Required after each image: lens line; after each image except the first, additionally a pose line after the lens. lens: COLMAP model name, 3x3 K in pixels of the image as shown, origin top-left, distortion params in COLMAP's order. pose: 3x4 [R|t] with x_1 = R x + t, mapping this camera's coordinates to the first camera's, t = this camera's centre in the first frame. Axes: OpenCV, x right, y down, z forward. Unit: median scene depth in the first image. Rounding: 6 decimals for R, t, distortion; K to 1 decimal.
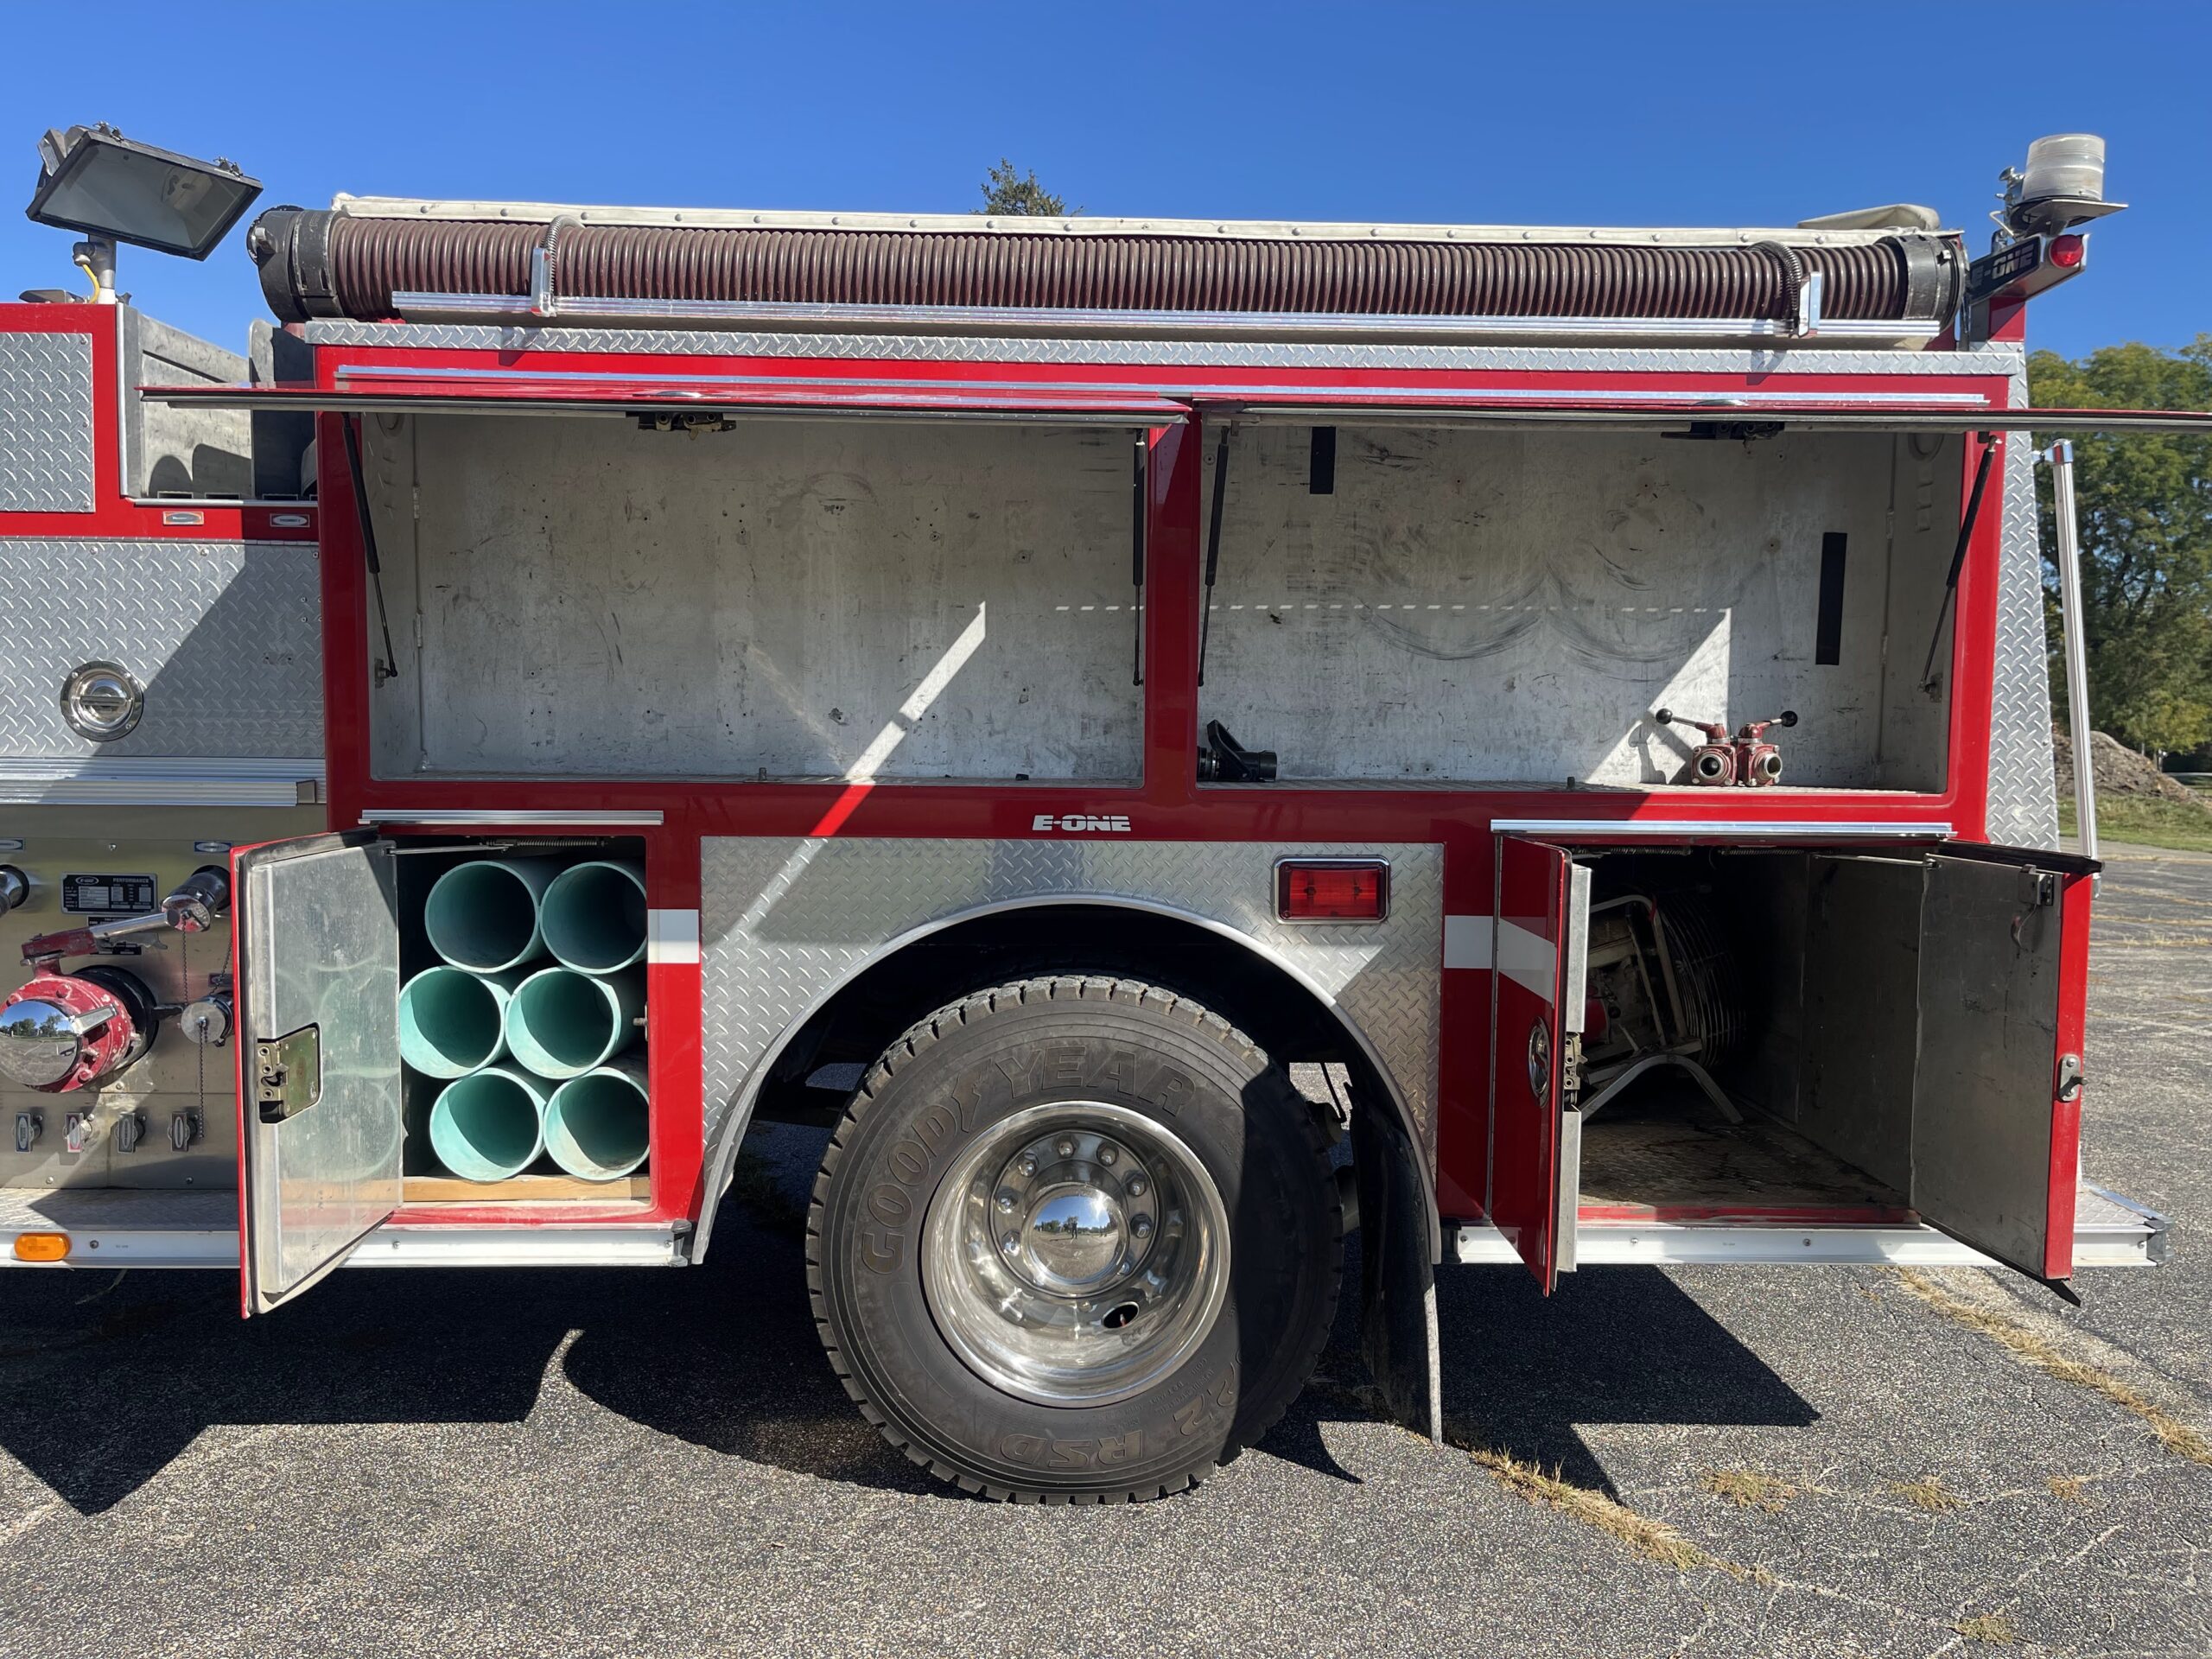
lens RADIAL K [[1691.6, 0, 1105.4], [0, 1691.6, 834.6], [0, 0, 1]] dist [0.046402, -0.070120]
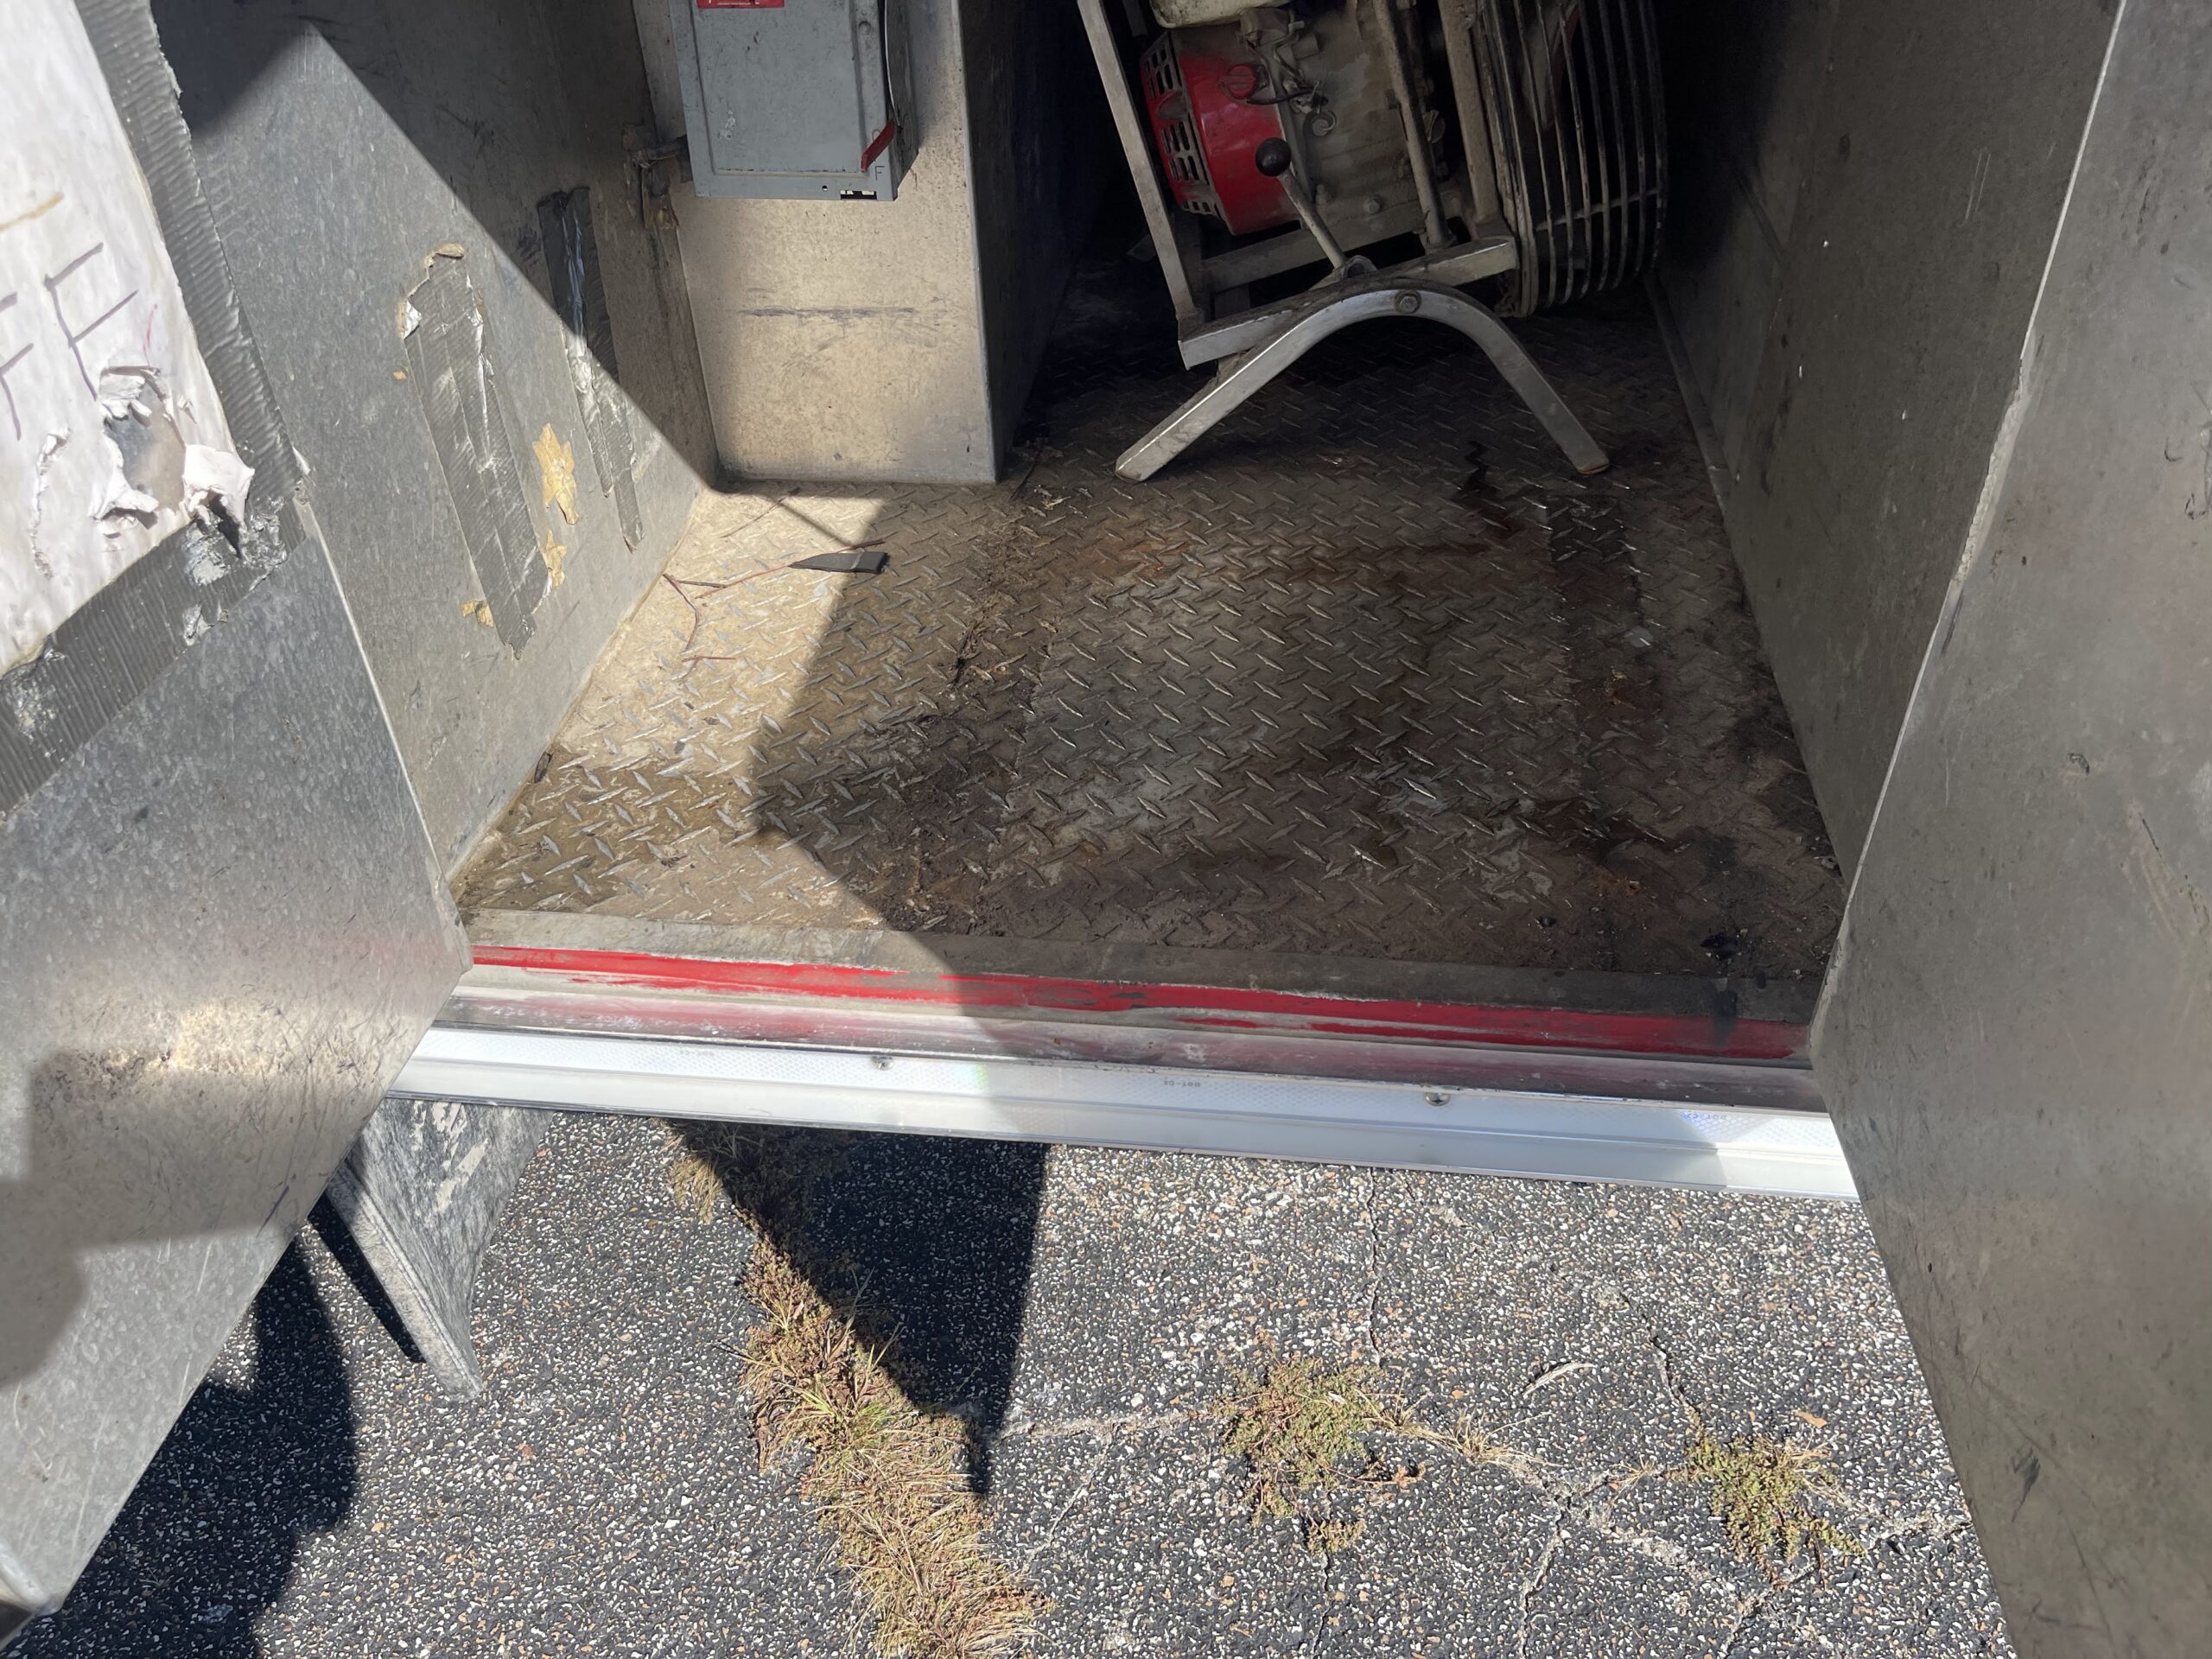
lens RADIAL K [[1691.6, 0, 1109.5], [0, 1691.6, 828.2], [0, 0, 1]] dist [0.046402, -0.070120]
pose [[0.988296, 0.057530, -0.141286, 0.373997], [0.031800, 0.828123, 0.559644, 0.025909], [0.149198, -0.557586, 0.816601, 0.731150]]
